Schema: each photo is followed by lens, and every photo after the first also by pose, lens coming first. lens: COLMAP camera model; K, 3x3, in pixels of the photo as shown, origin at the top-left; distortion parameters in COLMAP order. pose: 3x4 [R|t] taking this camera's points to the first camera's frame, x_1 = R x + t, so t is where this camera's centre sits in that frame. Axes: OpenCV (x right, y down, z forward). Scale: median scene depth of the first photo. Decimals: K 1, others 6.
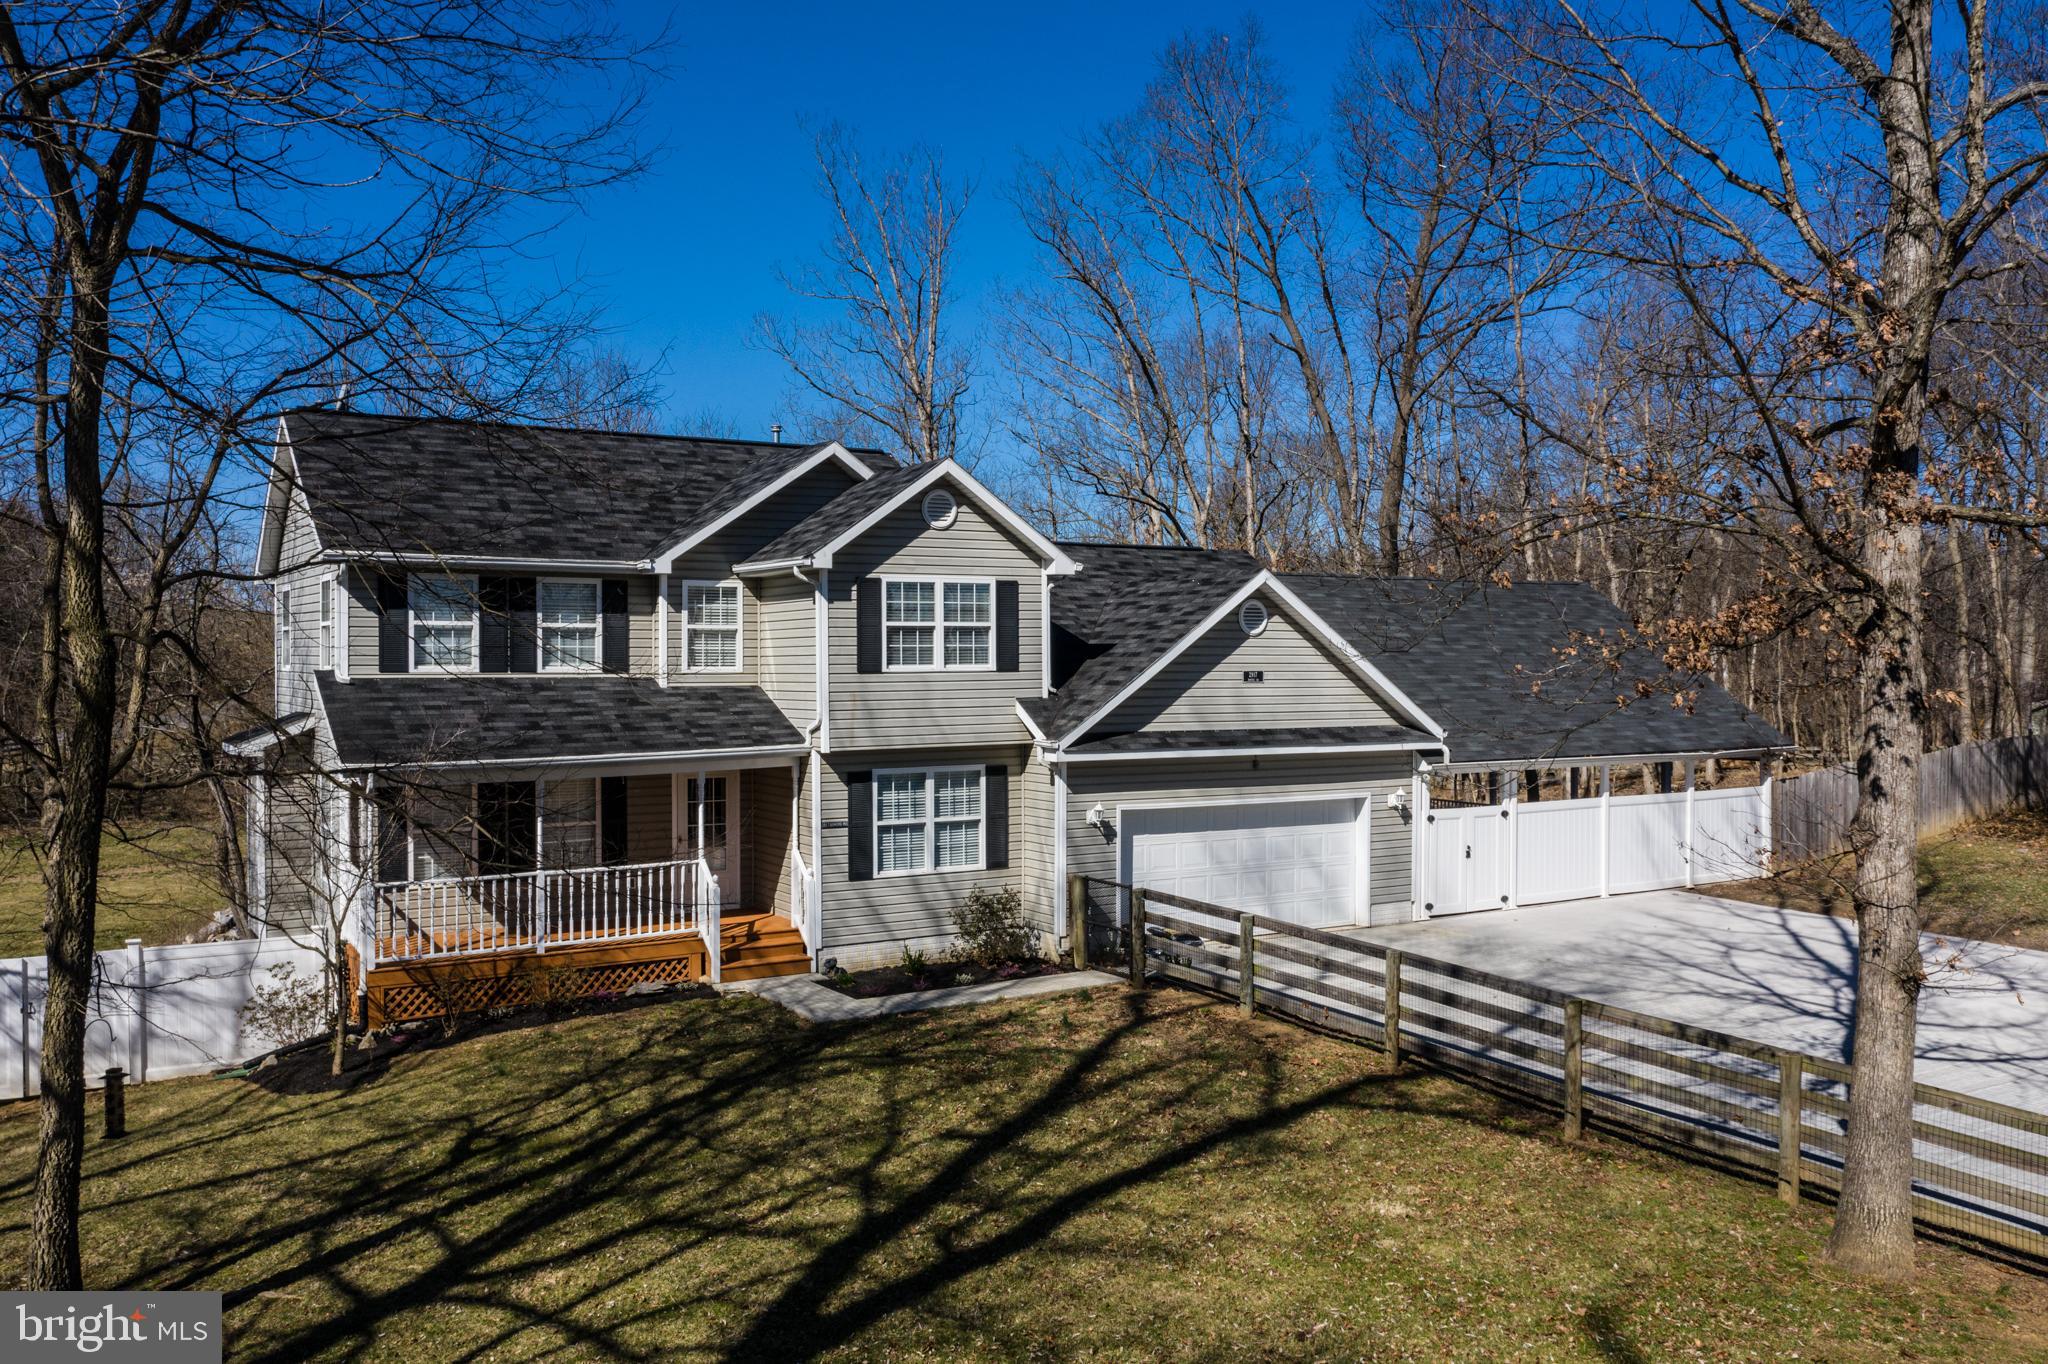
lens RADIAL K [[1653.8, 0, 1024.0], [0, 1653.8, 682.0], [0, 0, 1]] dist [-0.001719, -0.000333]
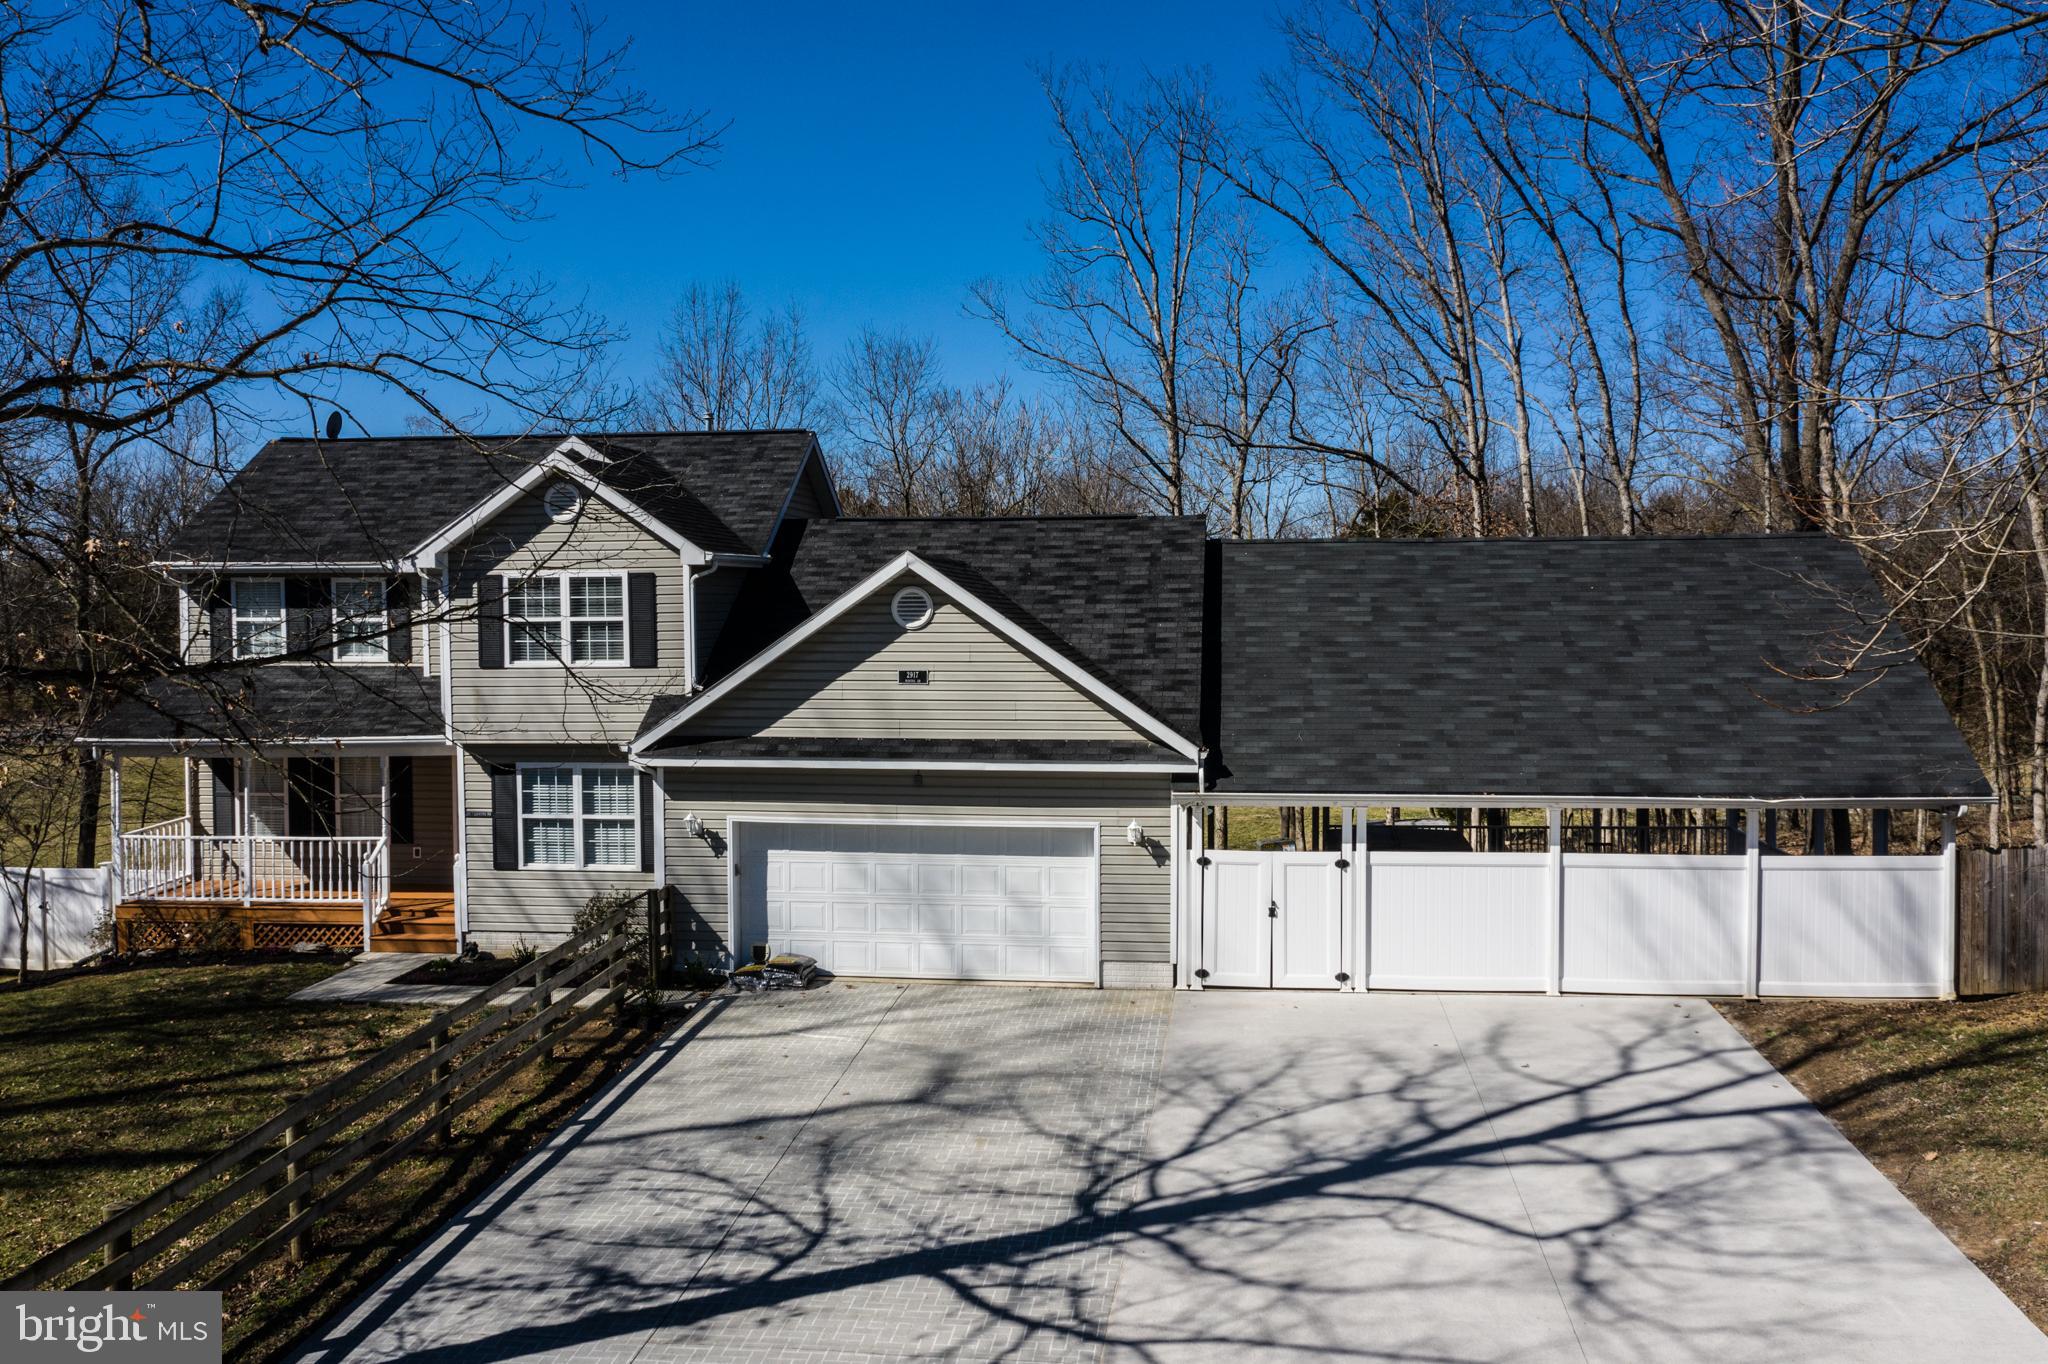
lens RADIAL K [[1685.1, 0, 1024.0], [0, 1685.1, 682.0], [0, 0, 1]] dist [-0.007052, 0.002329]
pose [[0.779104, 0.025958, -0.626357, 0.783140], [-0.005370, 0.999382, 0.034738, -0.033657], [0.626871, -0.023701, 0.778762, 0.383514]]
